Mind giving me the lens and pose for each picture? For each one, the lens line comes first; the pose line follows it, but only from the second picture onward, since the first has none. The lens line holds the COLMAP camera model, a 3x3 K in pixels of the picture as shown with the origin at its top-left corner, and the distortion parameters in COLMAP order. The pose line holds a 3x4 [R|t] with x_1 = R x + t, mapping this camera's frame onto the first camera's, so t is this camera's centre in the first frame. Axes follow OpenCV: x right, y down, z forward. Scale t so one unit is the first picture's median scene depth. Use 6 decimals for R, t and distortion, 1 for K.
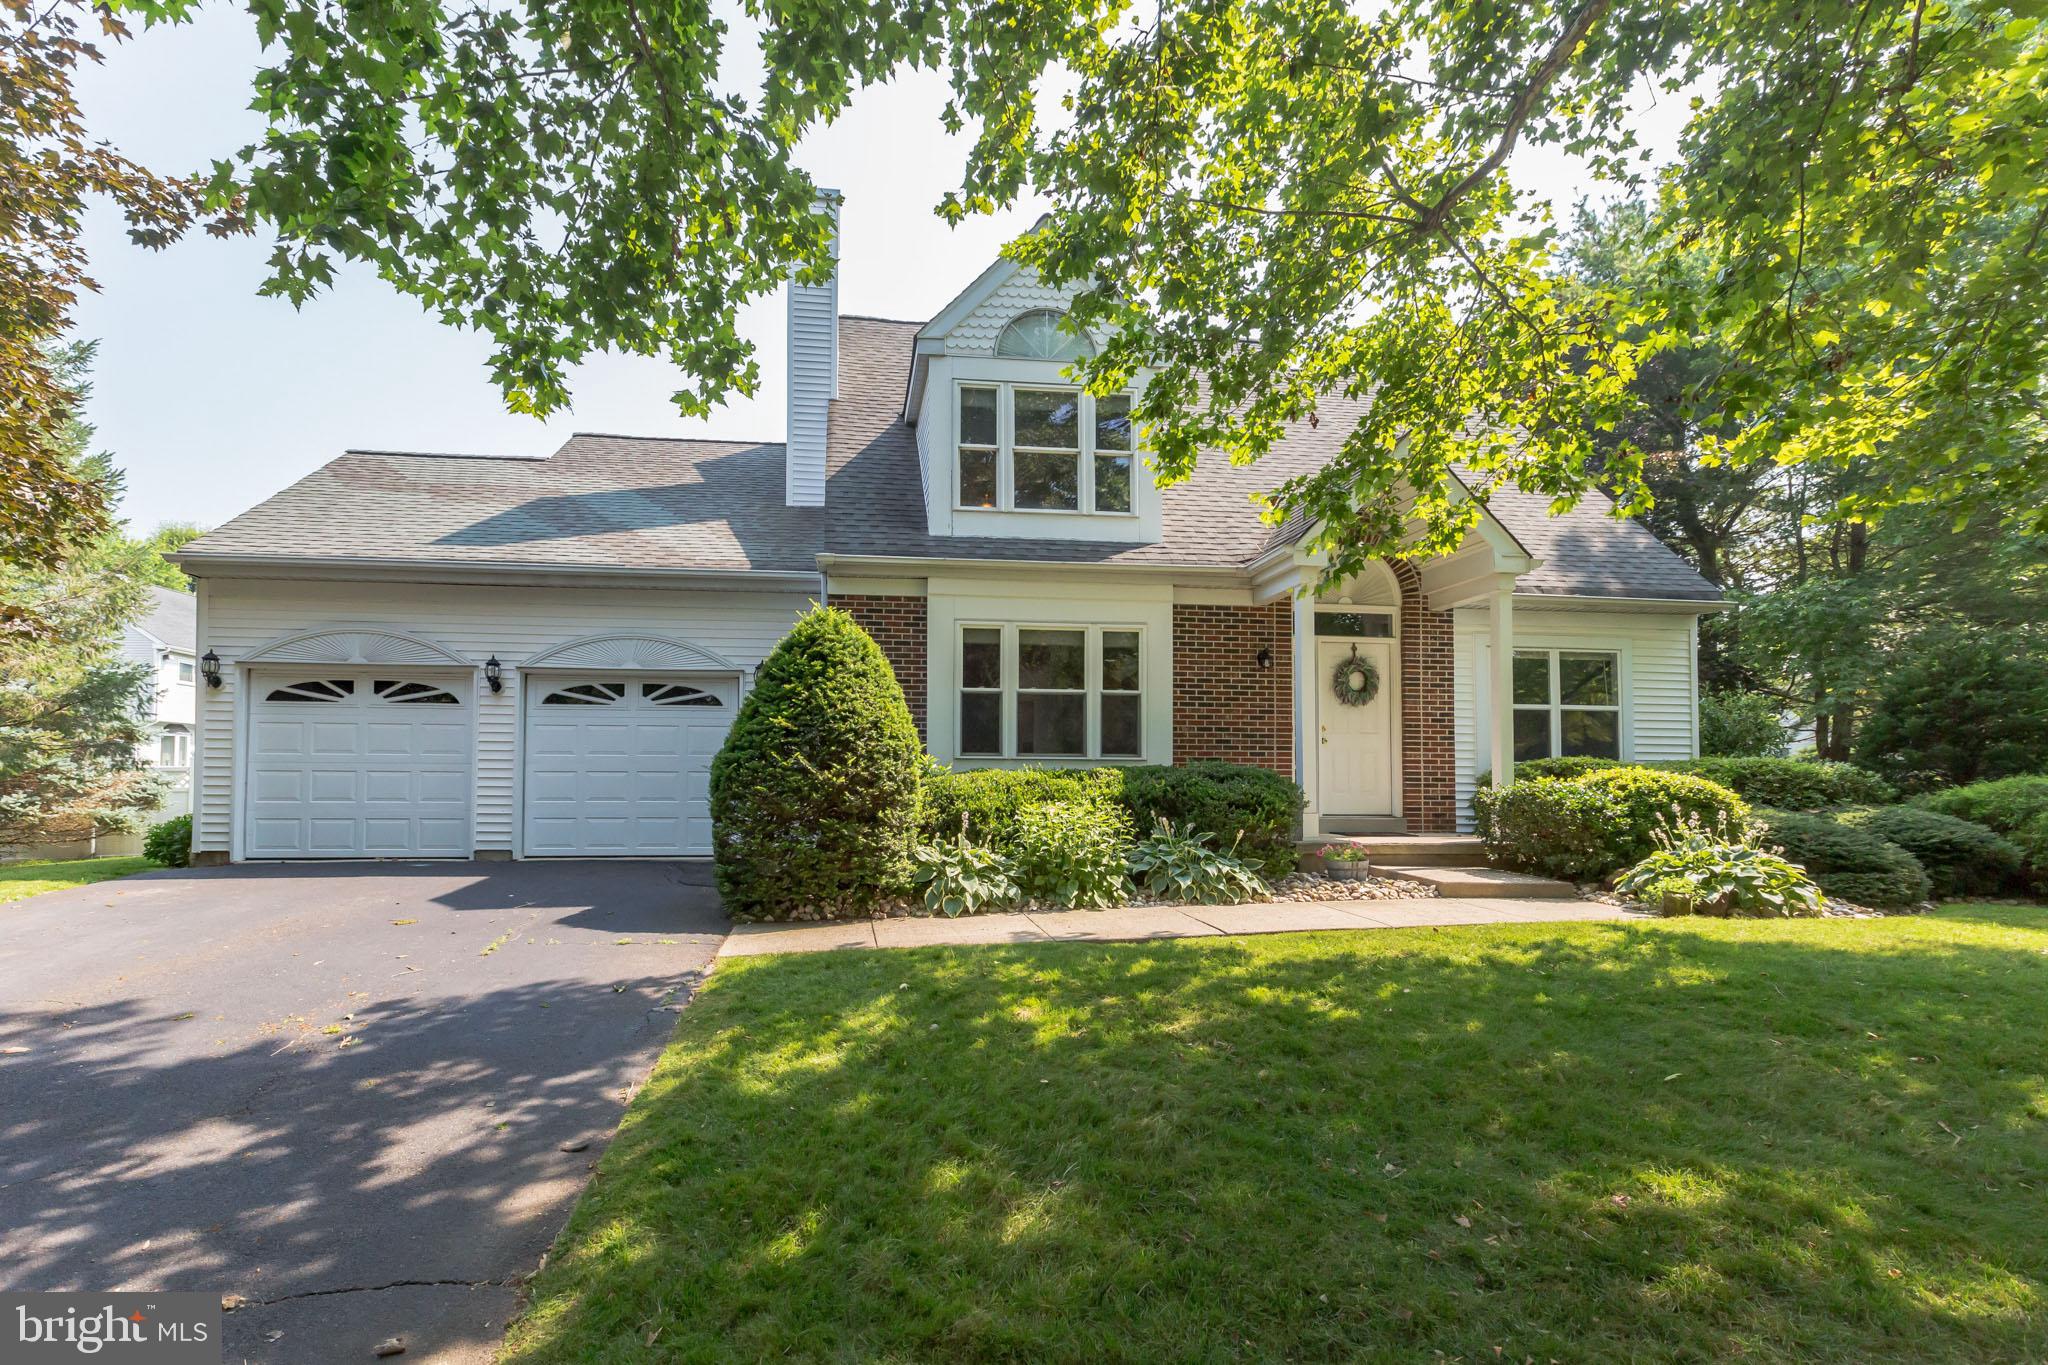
lens RADIAL K [[990.7, 0, 889.5], [0, 990.7, 763.2], [0, 0, 1]] dist [0.000943, 0.000144]
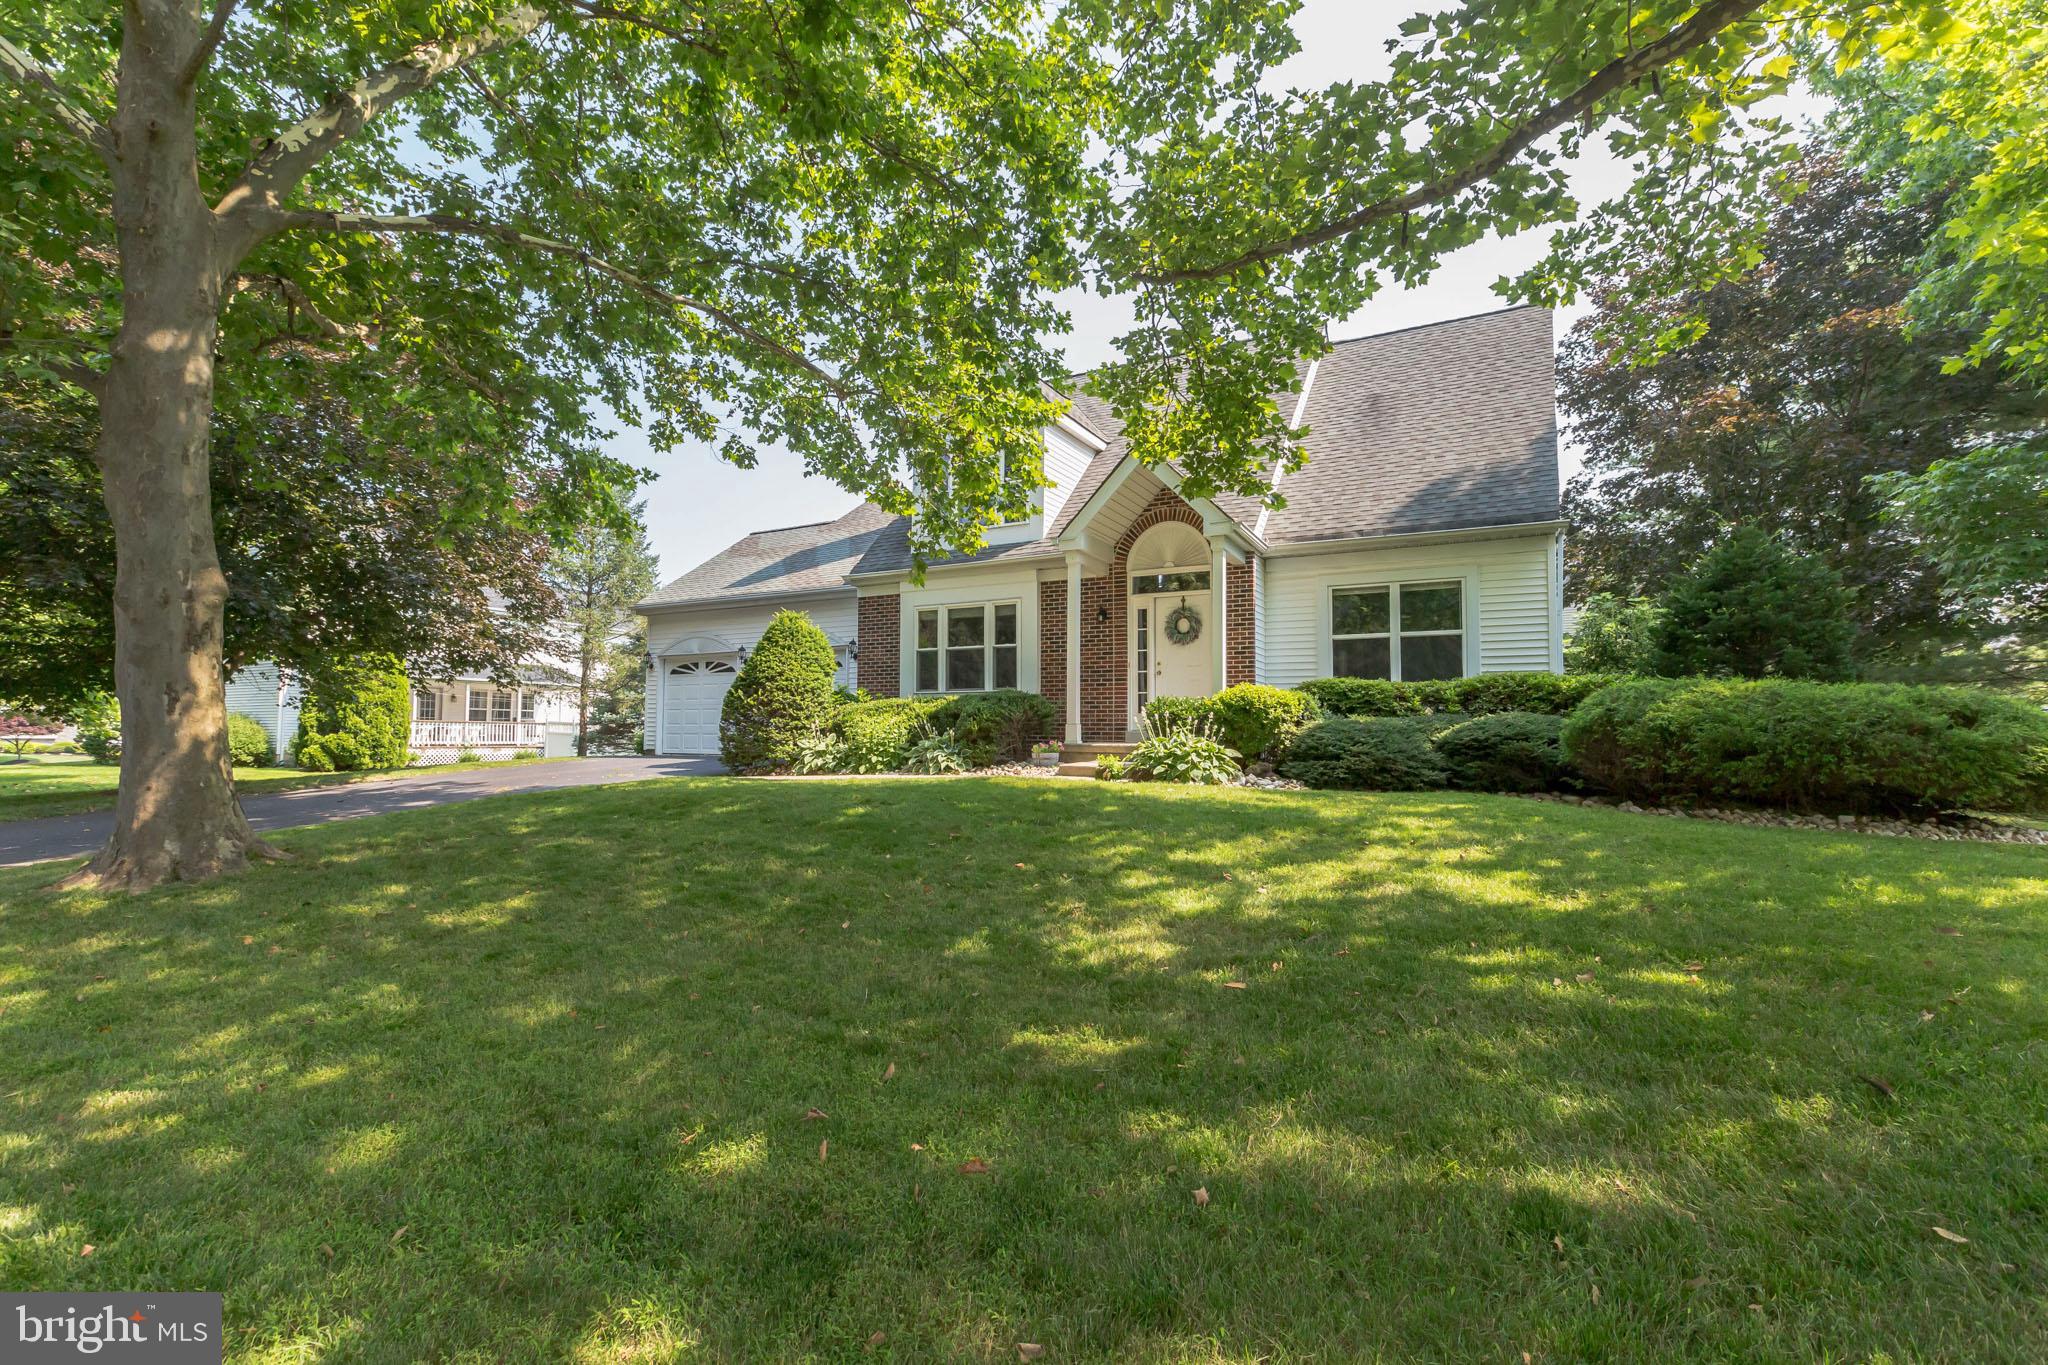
lens RADIAL K [[941.2, 0, 1025.9], [0, 941.2, 711.9], [0, 0, 1]] dist [0.001325, 0.000071]
pose [[0.825200, -0.018852, -0.564526, 1.056375], [0.007550, 0.999722, -0.022349, 0.060845], [0.564790, 0.014180, 0.825113, -0.149004]]
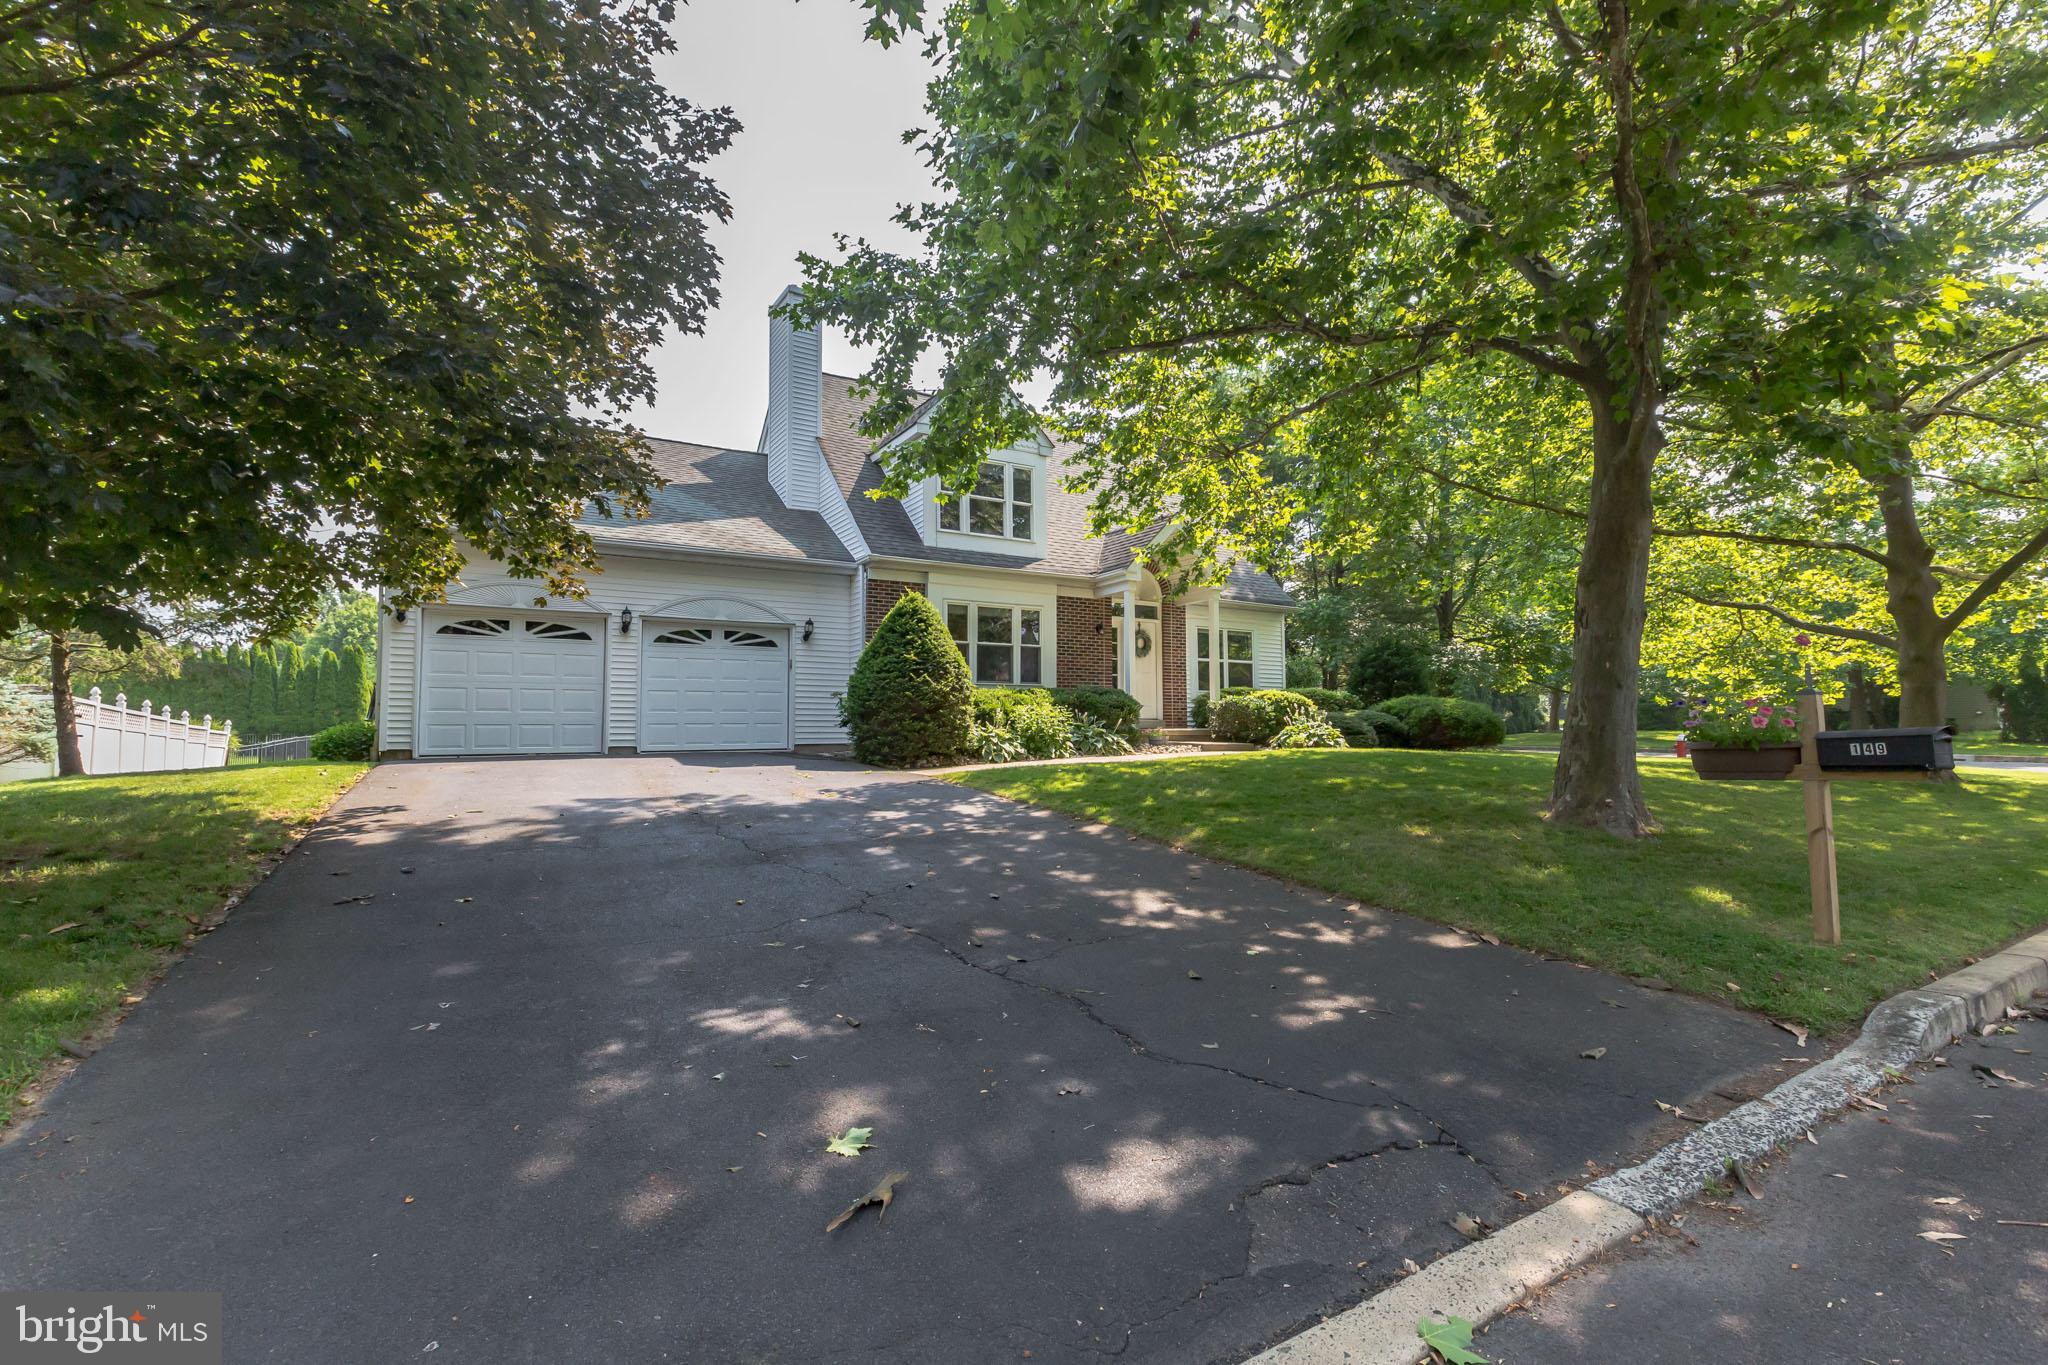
lens RADIAL K [[941.2, 0, 1025.9], [0, 941.2, 711.9], [0, 0, 1]] dist [0.001325, 0.000071]
pose [[0.894384, -0.002814, 0.447291, -0.497997], [0.003467, 0.999994, -0.000643, 0.042903], [-0.447287, 0.002126, 0.894388, -0.443727]]
